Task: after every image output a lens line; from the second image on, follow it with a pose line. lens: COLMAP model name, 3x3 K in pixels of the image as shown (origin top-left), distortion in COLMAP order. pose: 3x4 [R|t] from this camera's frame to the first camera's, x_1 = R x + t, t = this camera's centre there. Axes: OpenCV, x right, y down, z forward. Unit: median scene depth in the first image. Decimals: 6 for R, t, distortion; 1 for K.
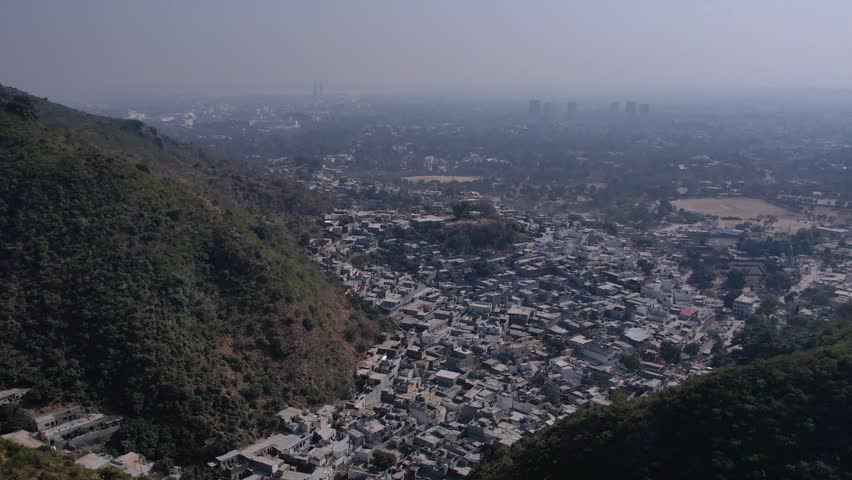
lens RADIAL K [[778.7, 0, 426.0], [0, 778.7, 240.0], [0, 0, 1]] dist [-0.050566, -0.011211]
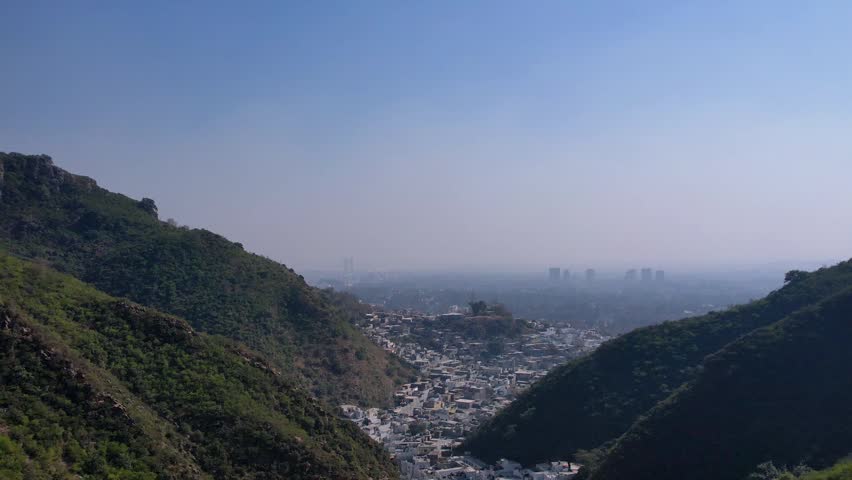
lens RADIAL K [[778.7, 0, 426.0], [0, 778.7, 240.0], [0, 0, 1]] dist [-0.050566, -0.011211]
pose [[0.999429, -0.003887, -0.033562, 0.007213], [-0.003978, 0.972915, -0.231129, 0.214531], [0.033551, 0.231130, 0.972344, -0.319322]]
